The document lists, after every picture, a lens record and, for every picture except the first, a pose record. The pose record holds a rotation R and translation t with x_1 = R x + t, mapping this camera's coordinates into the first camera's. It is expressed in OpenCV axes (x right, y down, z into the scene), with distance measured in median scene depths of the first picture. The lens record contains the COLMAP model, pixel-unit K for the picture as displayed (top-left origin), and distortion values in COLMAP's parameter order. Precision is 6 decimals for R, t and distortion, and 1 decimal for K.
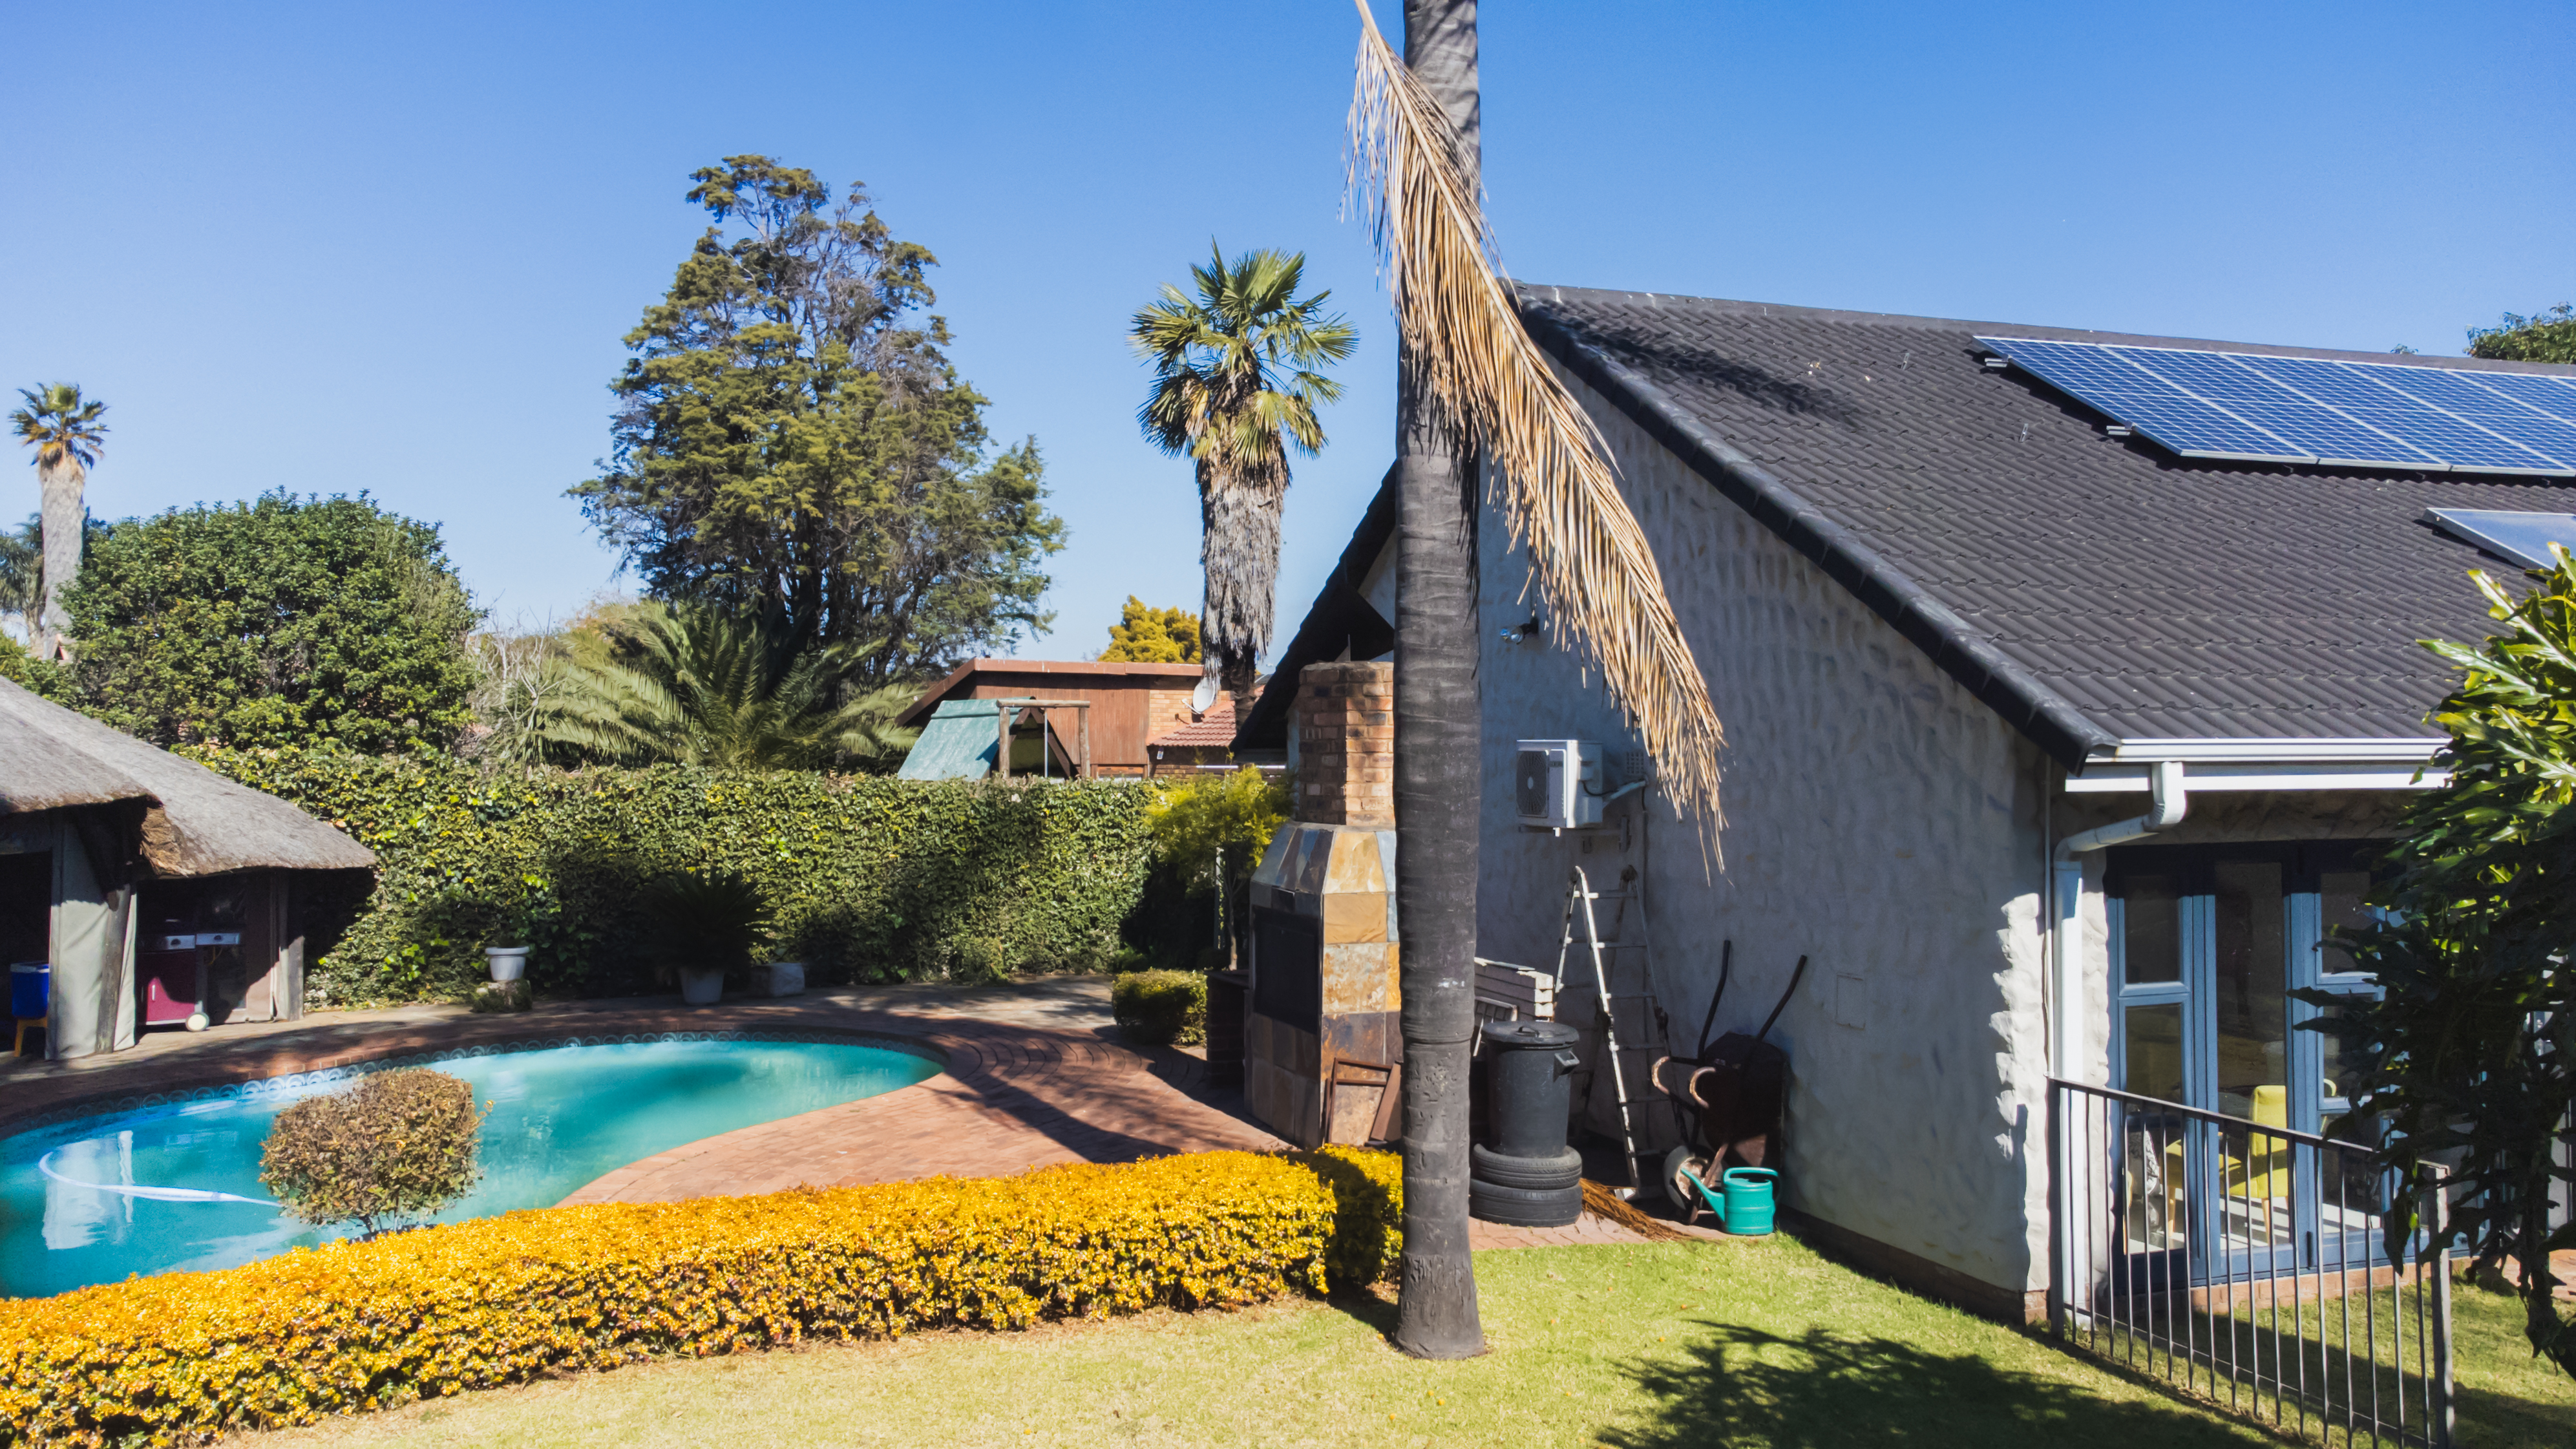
lens RADIAL K [[1942.9, 0, 1290.0], [0, 1942.9, 714.9], [0, 0, 1]] dist [-0.006928, 0.103217]
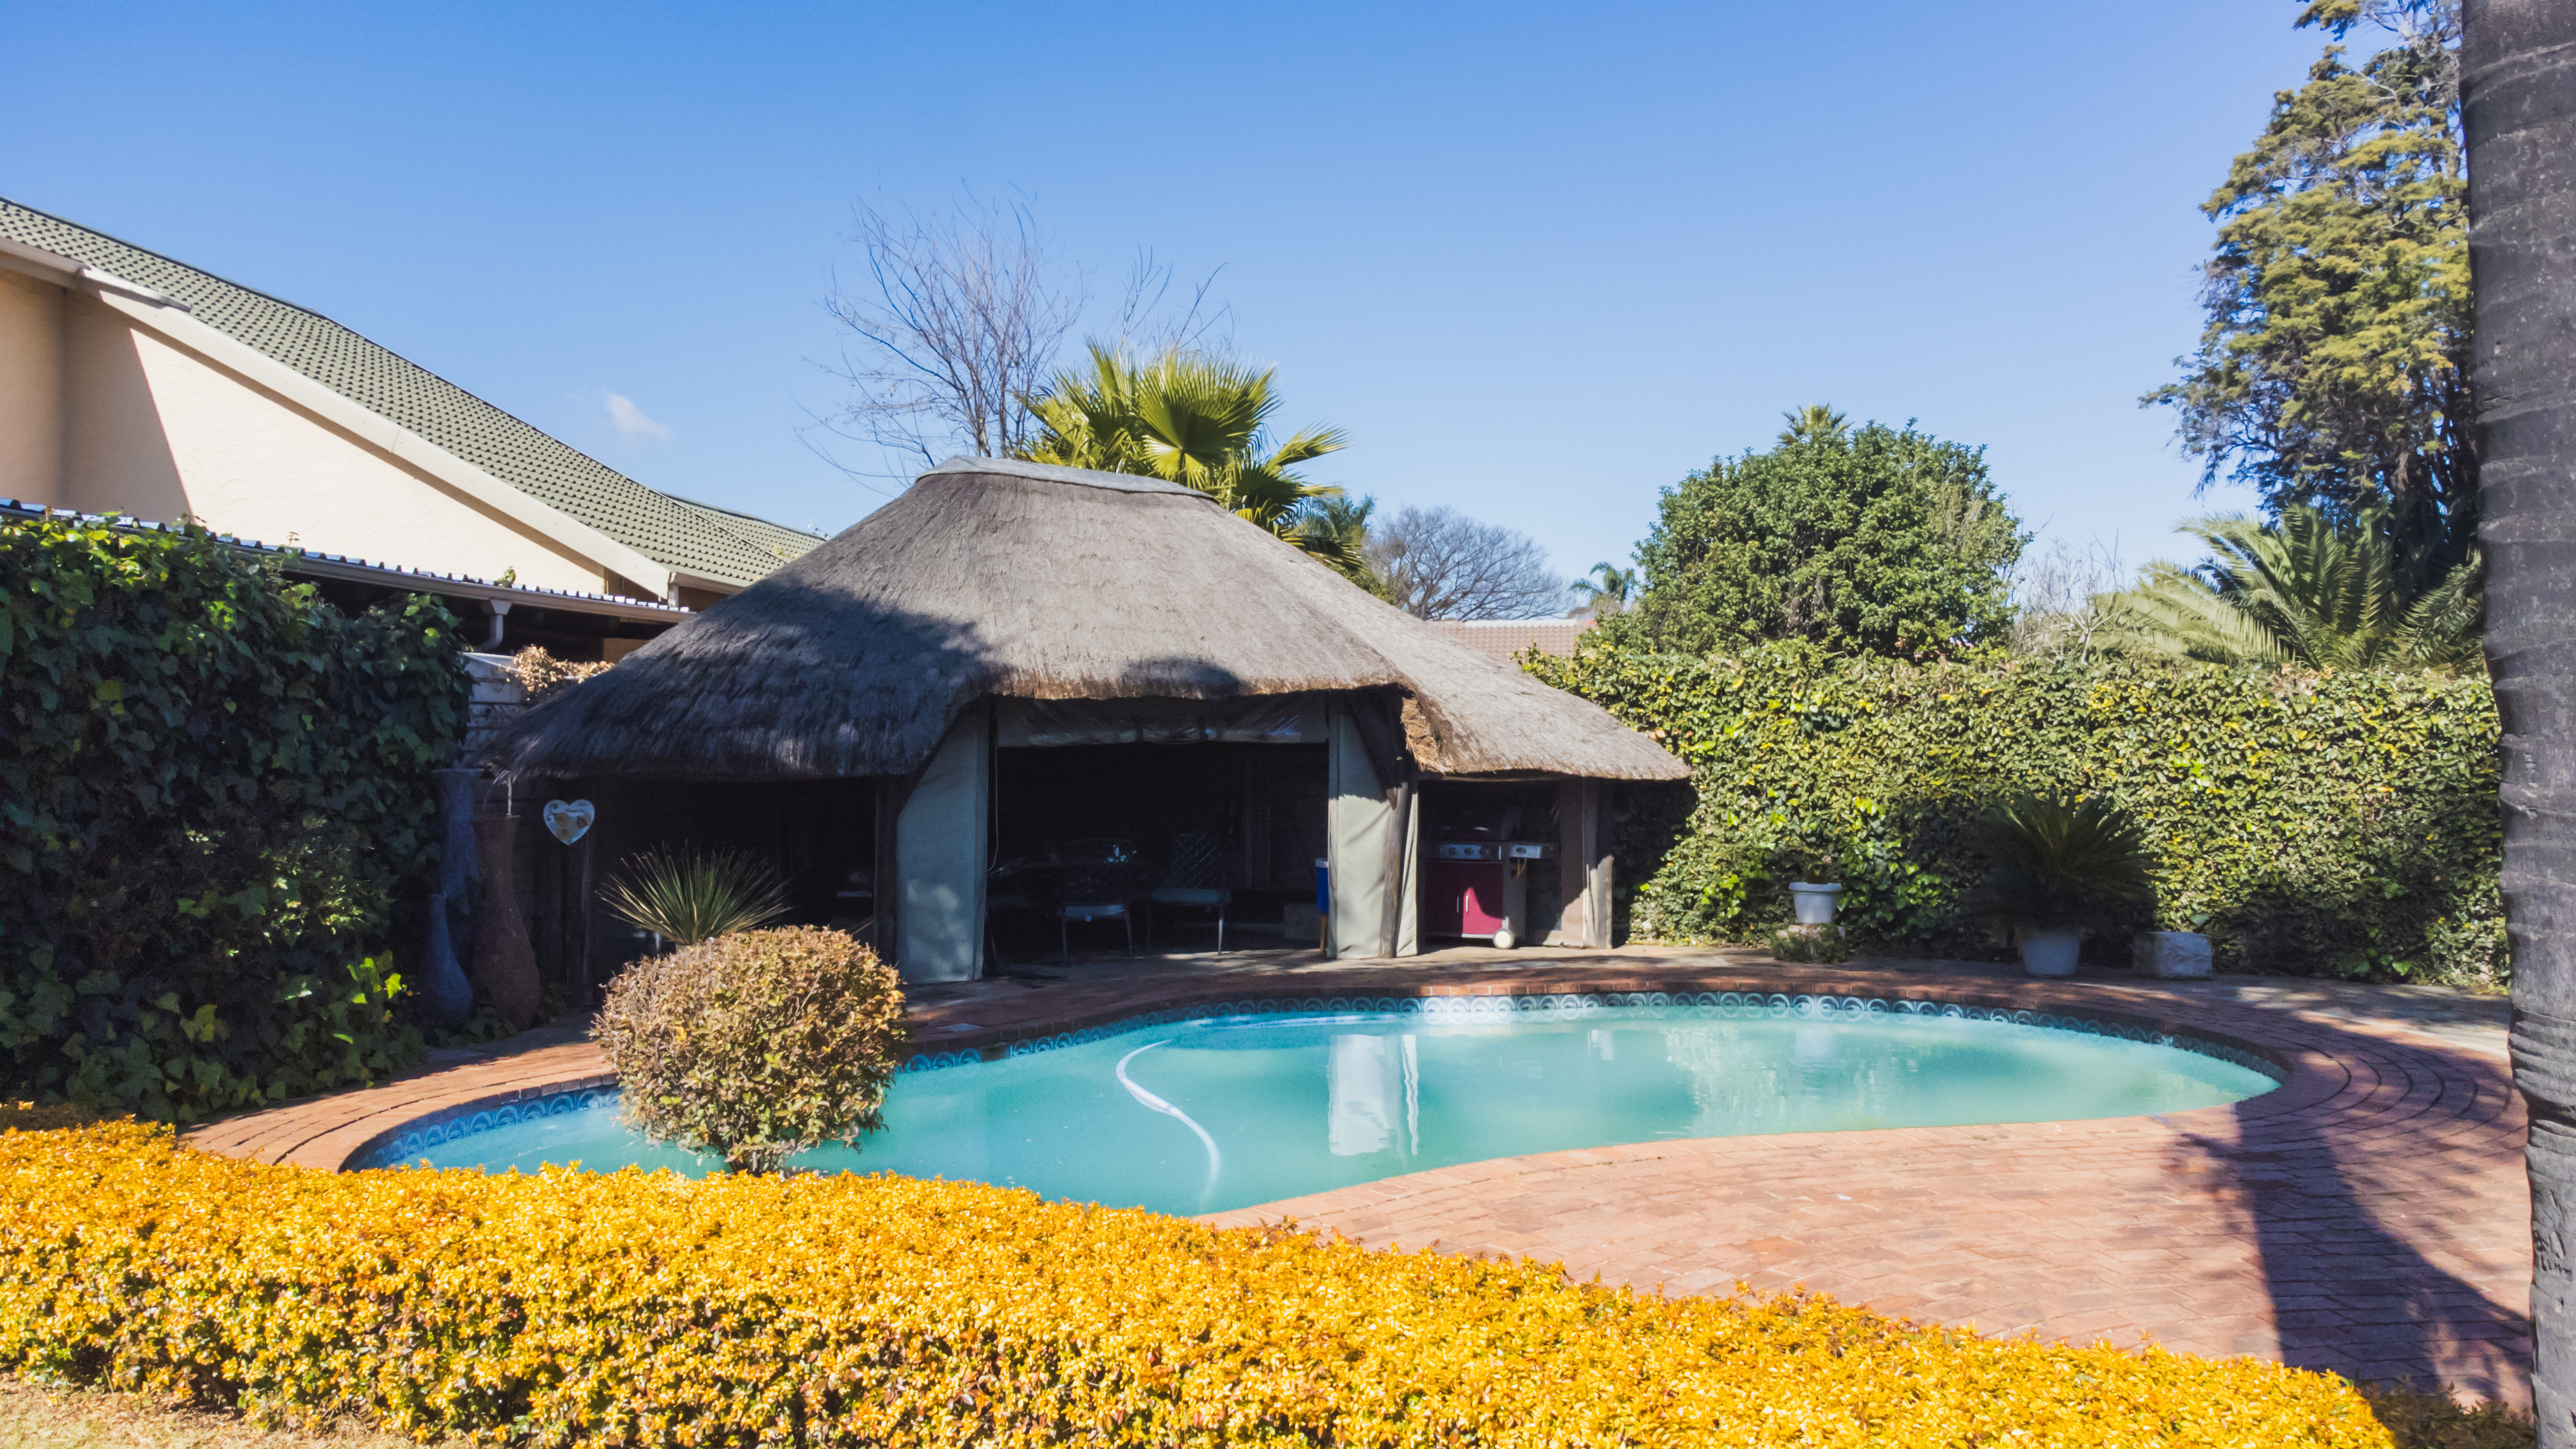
lens RADIAL K [[1898.2, 0, 1315.4], [0, 1898.2, 724.5], [0, 0, 1]] dist [-0.002678, 0.040150]
pose [[0.635648, -0.013132, -0.771867, 0.070333], [0.011803, 0.999904, -0.007291, 0.053425], [0.771889, -0.004476, 0.635742, 0.319133]]
